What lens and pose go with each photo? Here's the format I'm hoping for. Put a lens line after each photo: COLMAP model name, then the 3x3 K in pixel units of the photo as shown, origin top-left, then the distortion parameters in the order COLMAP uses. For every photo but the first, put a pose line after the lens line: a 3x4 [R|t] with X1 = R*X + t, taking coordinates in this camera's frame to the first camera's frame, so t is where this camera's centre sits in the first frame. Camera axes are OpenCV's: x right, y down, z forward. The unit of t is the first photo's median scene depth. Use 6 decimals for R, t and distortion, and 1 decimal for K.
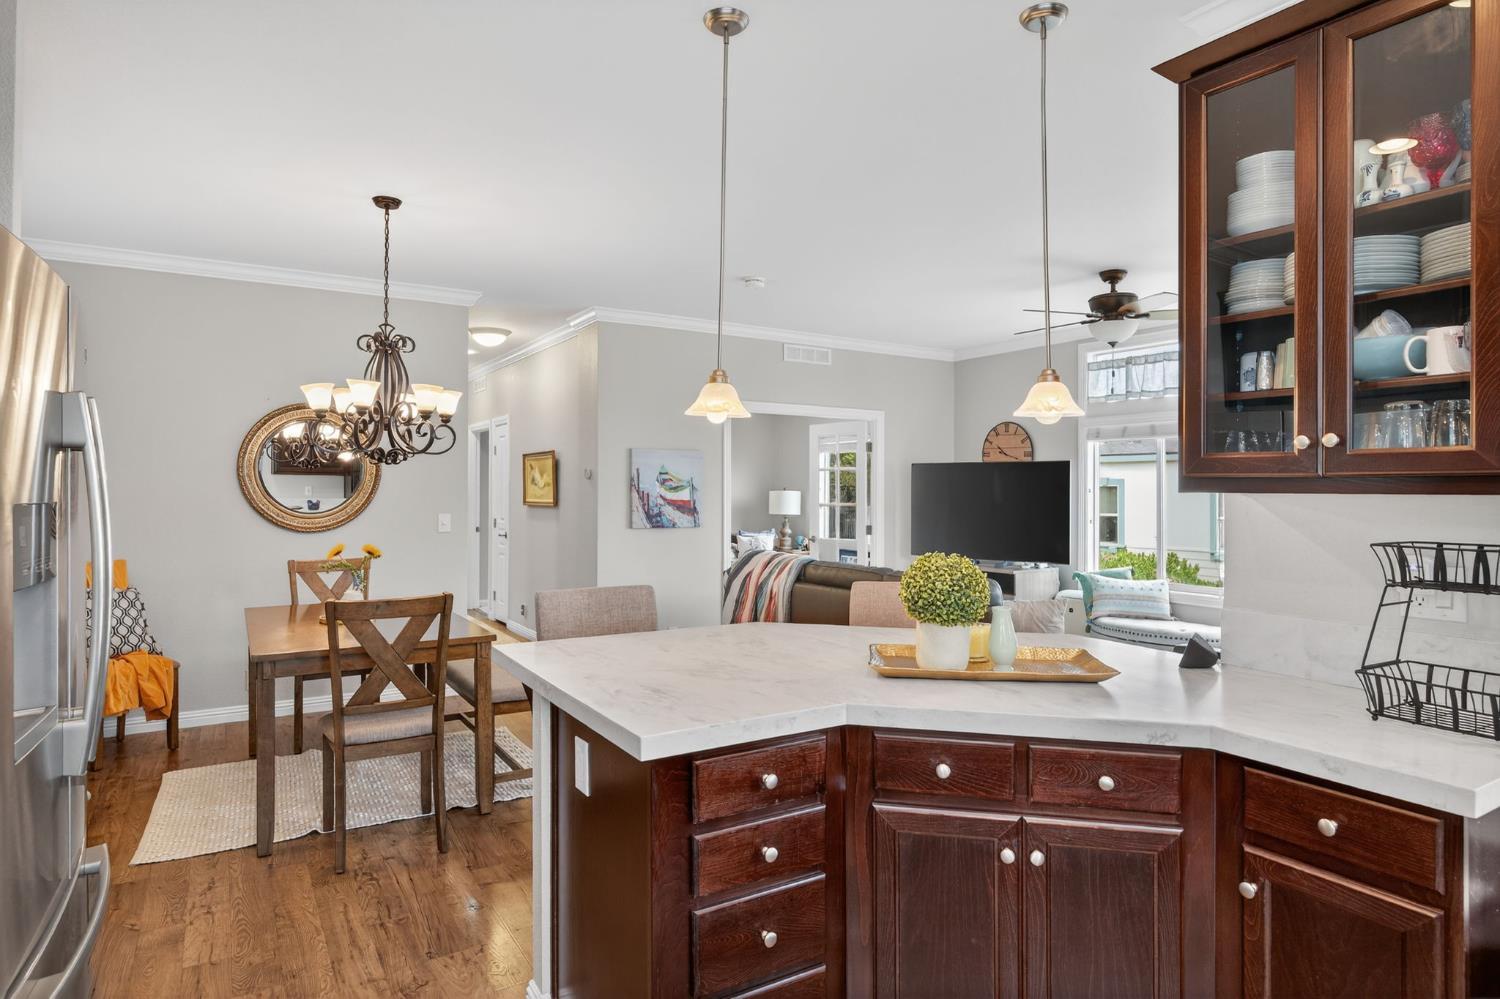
lens RADIAL K [[866.0, 0, 748.3], [0, 866.0, 485.6], [0, 0, 1]] dist [-0.002883, 0.000398]
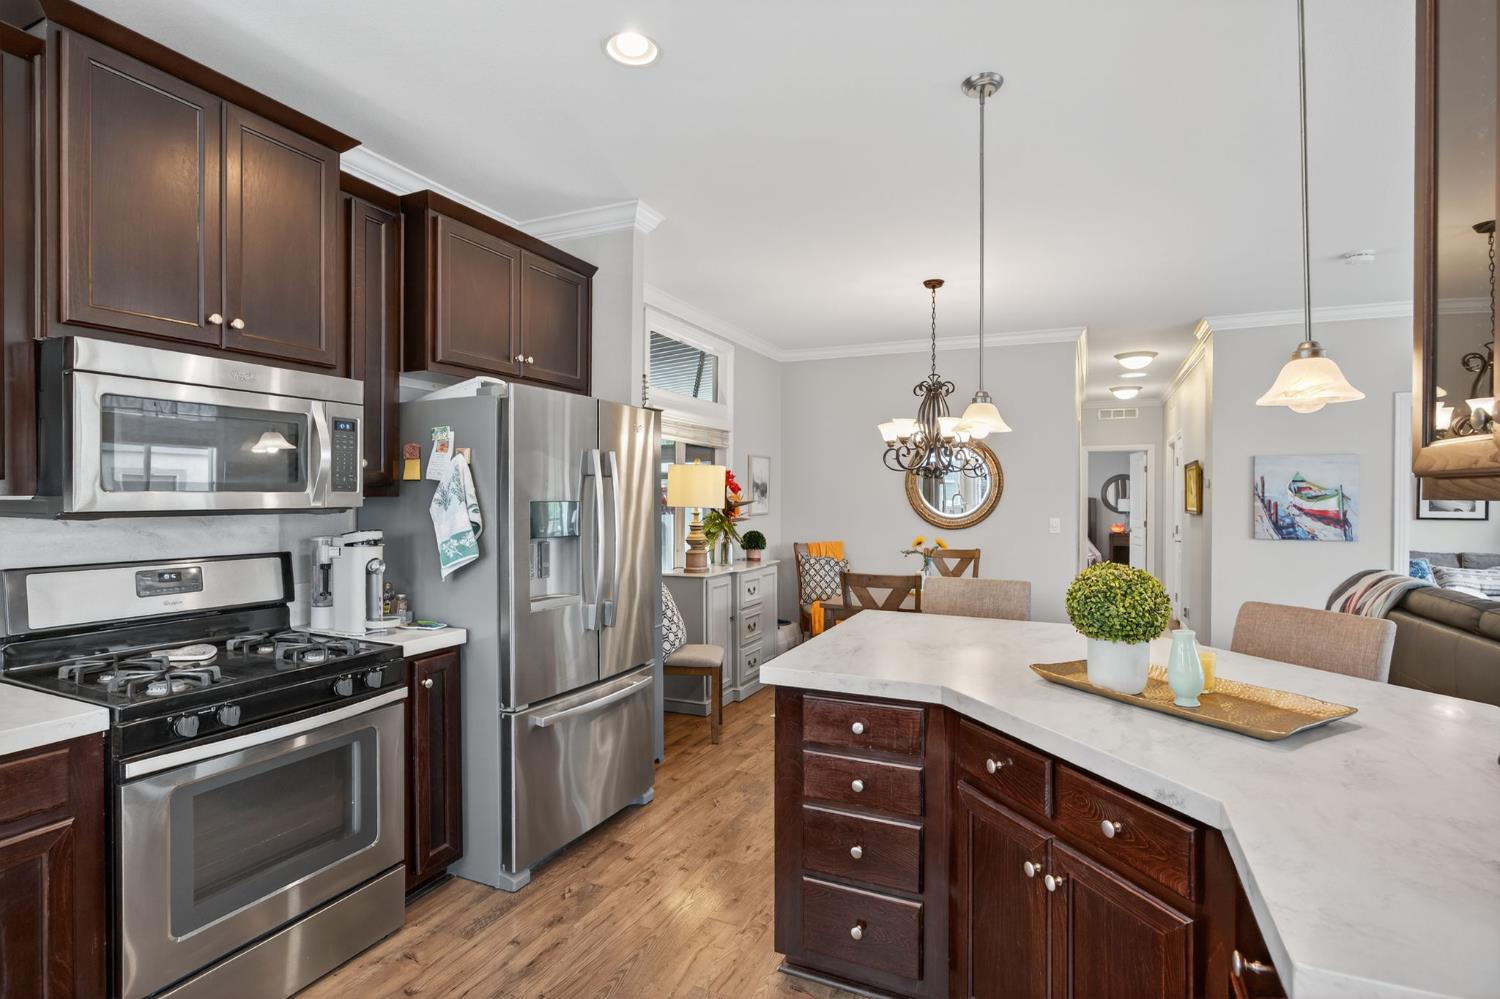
lens RADIAL K [[731.0, 0, 751.9], [0, 731.0, 502.9], [0, 0, 1]] dist [-0.002380, 0.000338]
pose [[0.561004, 0.007098, -0.827783, 0.225645], [0.000811, 0.999958, 0.009123, 0.001674], [0.827813, -0.005790, 0.560975, 0.077817]]
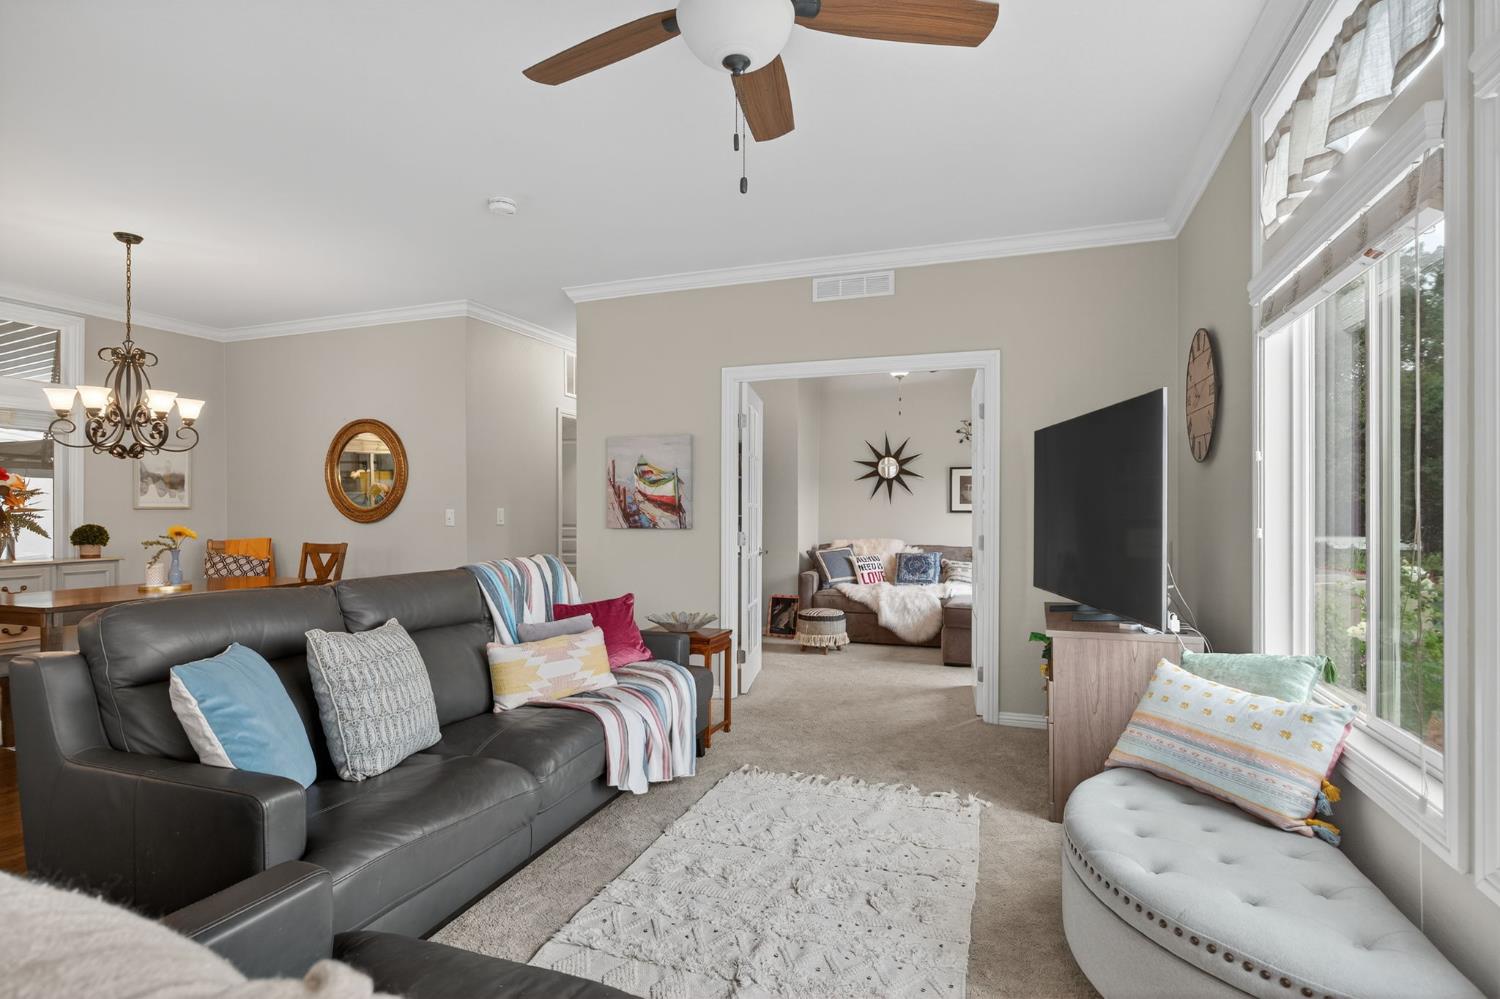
lens RADIAL K [[733.3, 0, 743.5], [0, 733.3, 511.6], [0, 0, 1]] dist [-0.003420, -0.000014]
pose [[0.610144, -0.001132, -0.792290, 0.550526], [0.006478, 0.999973, 0.003560, 0.031023], [0.792264, -0.007305, 0.610134, 0.648097]]
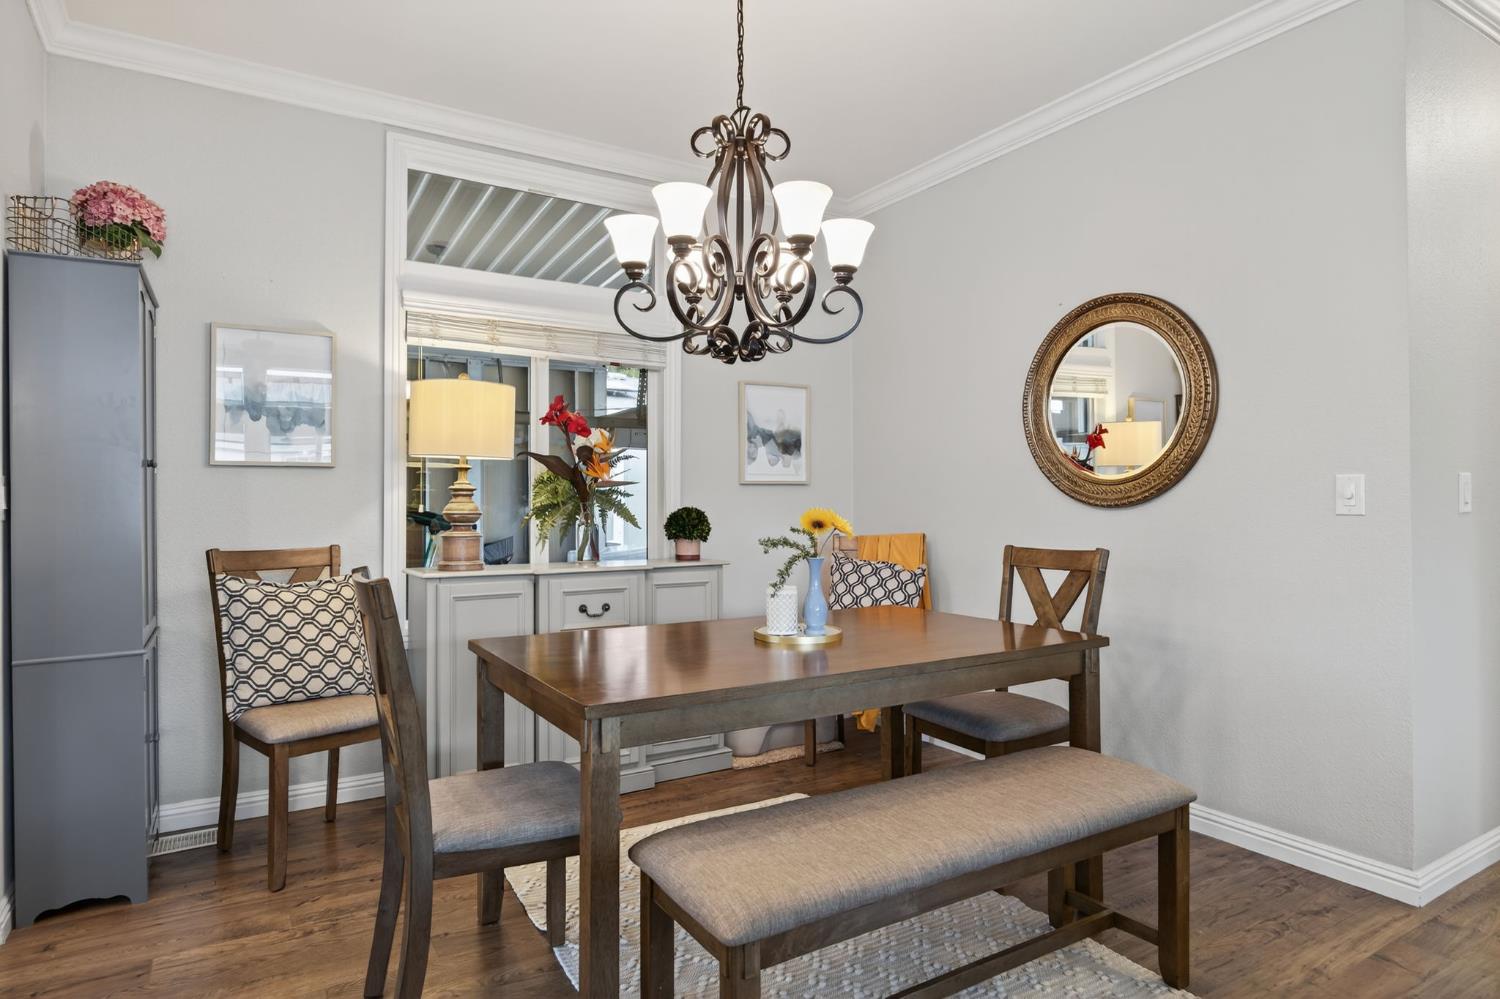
lens RADIAL K [[844.9, 0, 764.5], [0, 844.9, 498.4], [0, 0, 1]] dist [0.000337, 0.000381]
pose [[0.002002, -0.006830, -0.999975, 0.075016], [0.007114, 0.999951, -0.006816, 0.041364], [0.999973, -0.007101, 0.002050, 0.622367]]
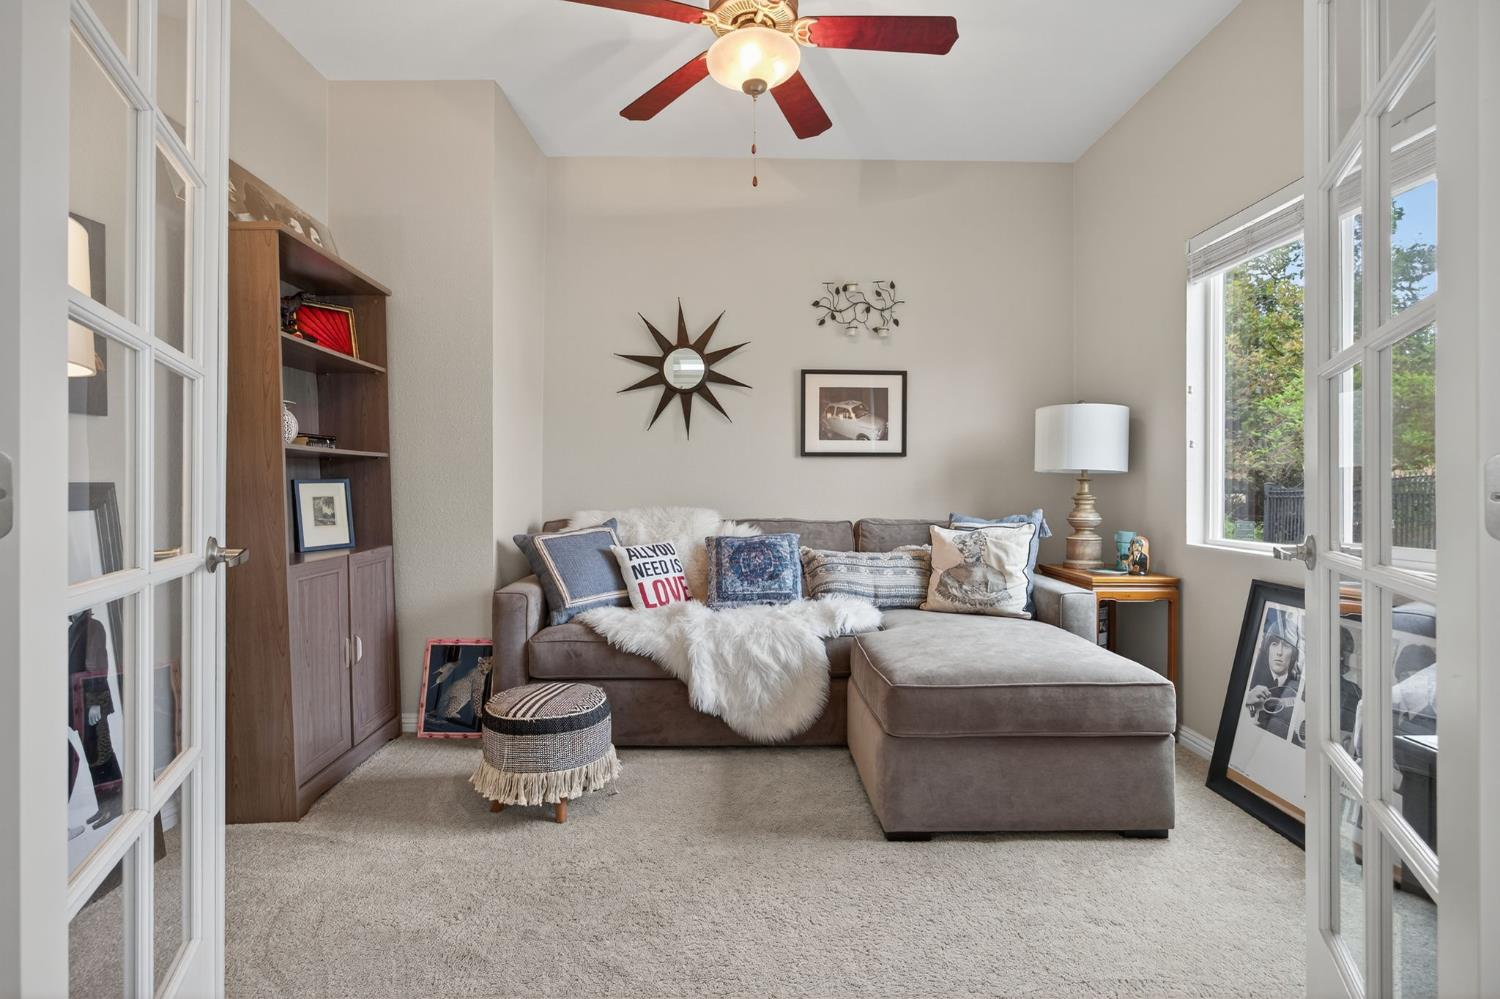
lens RADIAL K [[718.2, 0, 753.0], [0, 718.2, 492.6], [0, 0, 1]] dist [0.001688, 0.001222]
pose [[0.861529, 0.000664, -0.507708, 0.122050], [0.005185, 0.999935, 0.010105, 0.060793], [0.507682, -0.011339, 0.861470, 1.058328]]
